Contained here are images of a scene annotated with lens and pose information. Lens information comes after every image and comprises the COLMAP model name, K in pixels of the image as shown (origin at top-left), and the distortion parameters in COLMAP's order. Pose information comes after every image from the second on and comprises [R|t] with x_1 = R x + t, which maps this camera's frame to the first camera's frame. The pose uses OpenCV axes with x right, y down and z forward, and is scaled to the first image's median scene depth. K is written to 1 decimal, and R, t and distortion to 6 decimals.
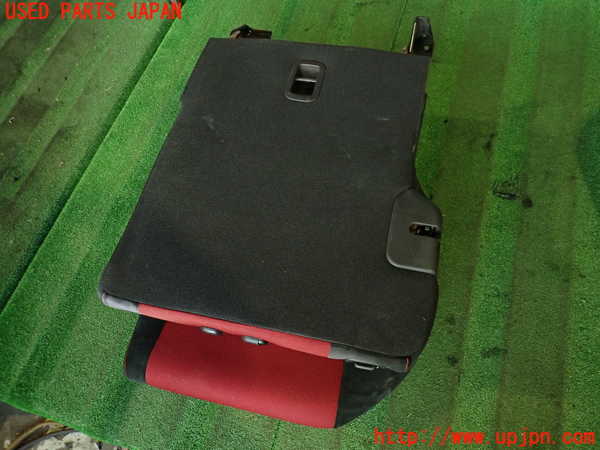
lens RADIAL K [[449.3, 0, 298.8], [0, 449.3, 226.6], [0, 0, 1]] dist [0.009069, -0.021022]
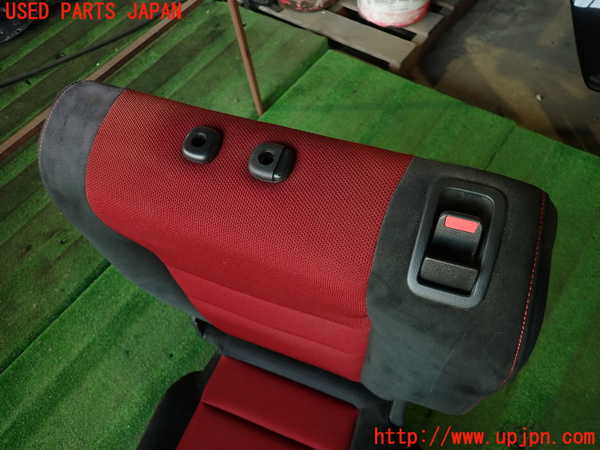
lens RADIAL K [[446.9, 0, 300.8], [0, 446.9, 223.6], [0, 0, 1]] dist [-0.013736, -0.001274]
pose [[0.940375, 0.291747, -0.174868, 0.092453], [-0.299539, 0.953888, -0.019360, -0.340403], [0.161157, 0.070585, 0.984401, 0.044882]]
